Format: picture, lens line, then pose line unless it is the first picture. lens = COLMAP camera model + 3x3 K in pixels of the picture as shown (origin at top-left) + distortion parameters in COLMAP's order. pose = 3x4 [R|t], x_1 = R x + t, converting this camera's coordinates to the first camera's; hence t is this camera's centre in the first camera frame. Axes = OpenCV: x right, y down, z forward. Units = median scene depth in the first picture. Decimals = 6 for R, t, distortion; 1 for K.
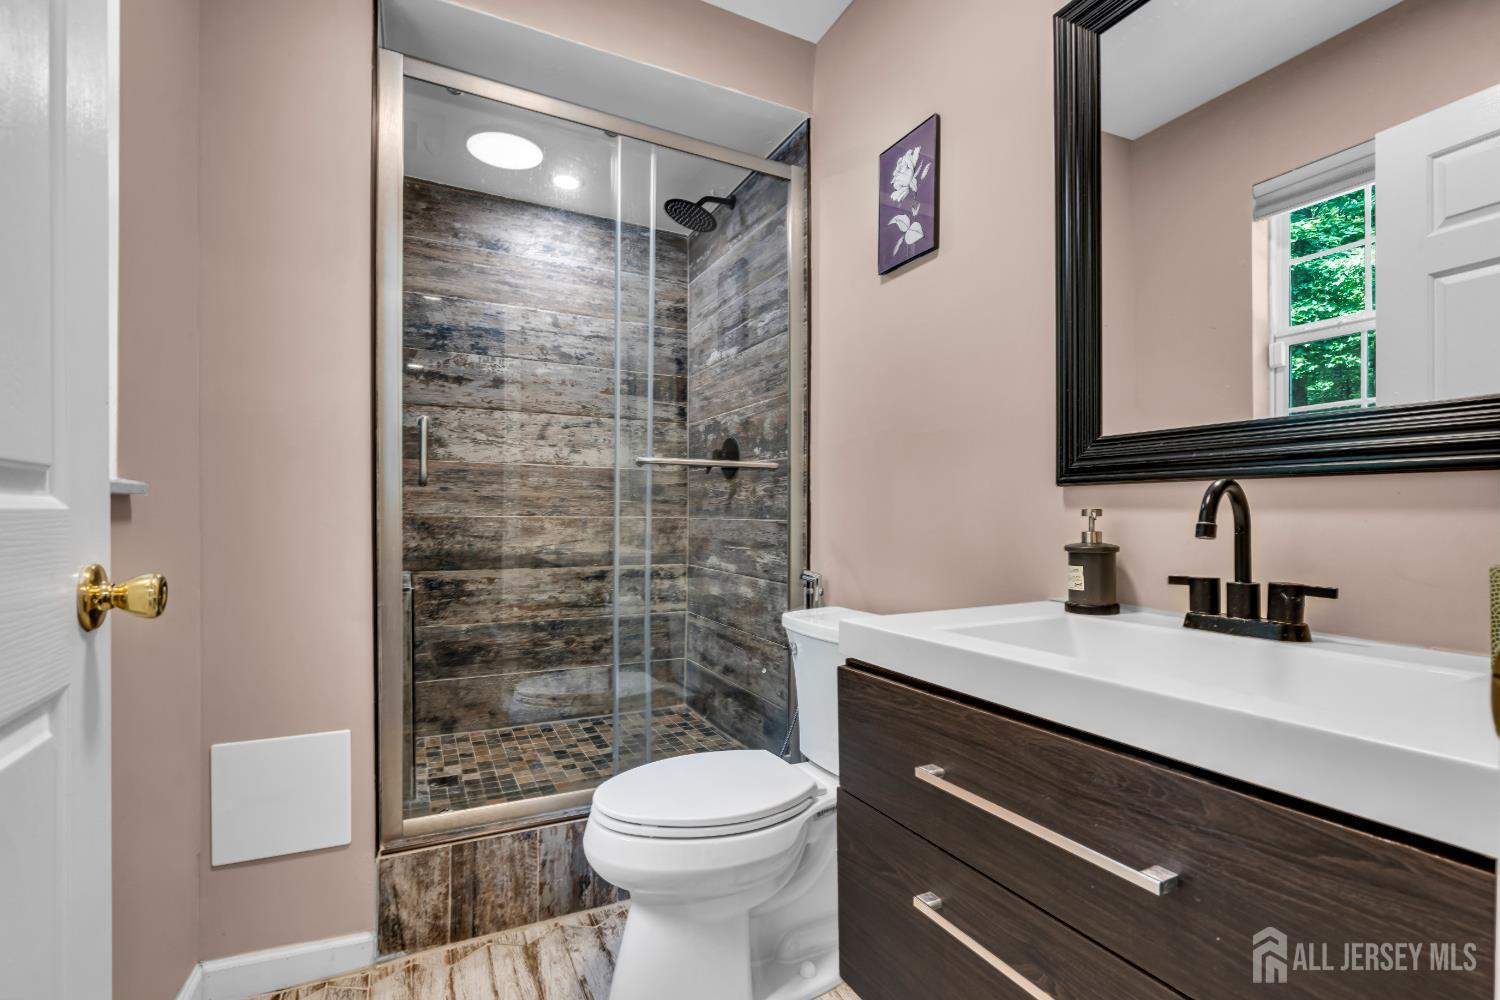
lens RADIAL K [[683.2, 0, 746.9], [0, 683.2, 511.8], [0, 0, 1]] dist [-0.003025, -0.001325]
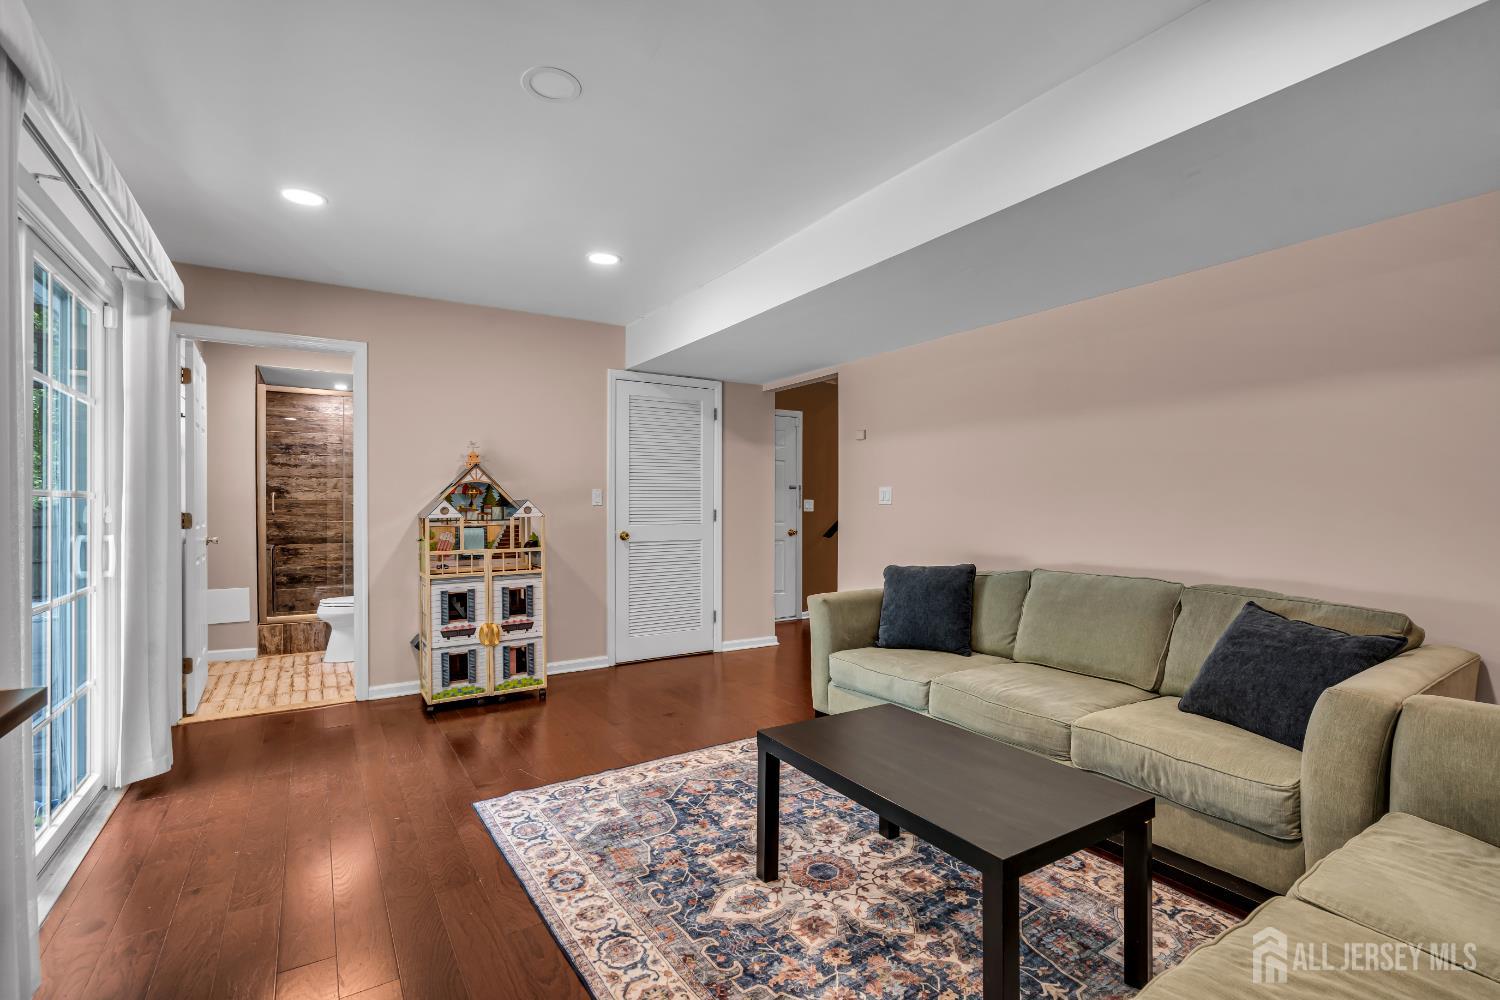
lens RADIAL K [[683.2, 0, 750.5], [0, 683.2, 509.9], [0, 0, 1]] dist [-0.003025, -0.001325]
pose [[0.993663, -0.000840, 0.112398, 0.958602], [-0.000146, 0.999962, 0.008765, -0.060474], [-0.112401, -0.008726, 0.993625, -1.674479]]
